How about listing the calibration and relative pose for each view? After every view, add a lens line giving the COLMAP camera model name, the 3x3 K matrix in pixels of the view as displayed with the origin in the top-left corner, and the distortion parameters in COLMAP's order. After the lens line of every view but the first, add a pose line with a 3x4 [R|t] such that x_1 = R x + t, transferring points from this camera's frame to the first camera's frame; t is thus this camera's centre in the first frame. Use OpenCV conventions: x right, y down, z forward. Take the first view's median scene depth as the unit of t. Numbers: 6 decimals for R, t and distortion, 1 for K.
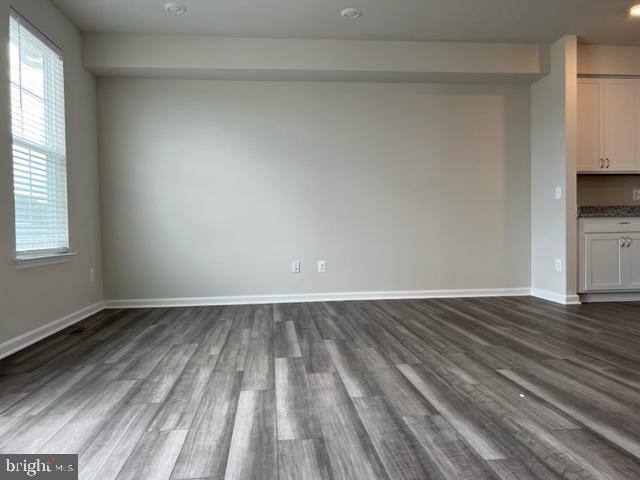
lens RADIAL K [[480.7, 0, 320.0], [0, 480.7, 240.0], [0, 0, 1]] dist [0.048783, -0.065732]
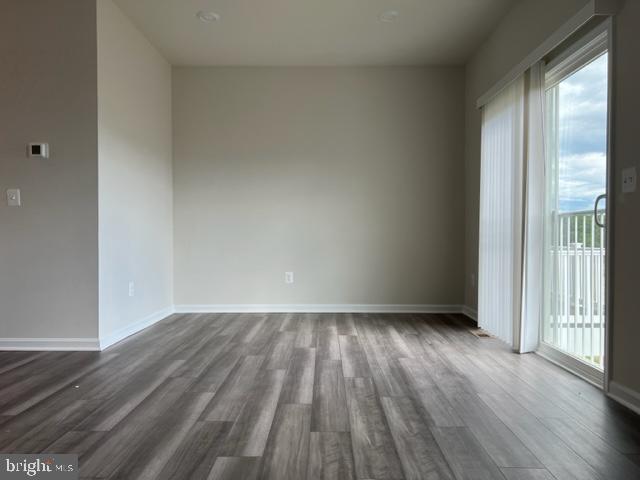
lens RADIAL K [[480.7, 0, 320.0], [0, 480.7, 240.0], [0, 0, 1]] dist [0.048783, -0.065732]
pose [[-0.993216, 0.013838, 0.115454, -0.311197], [0.017547, 0.999360, 0.031173, -0.064528], [-0.114949, 0.032987, -0.992824, 2.044835]]
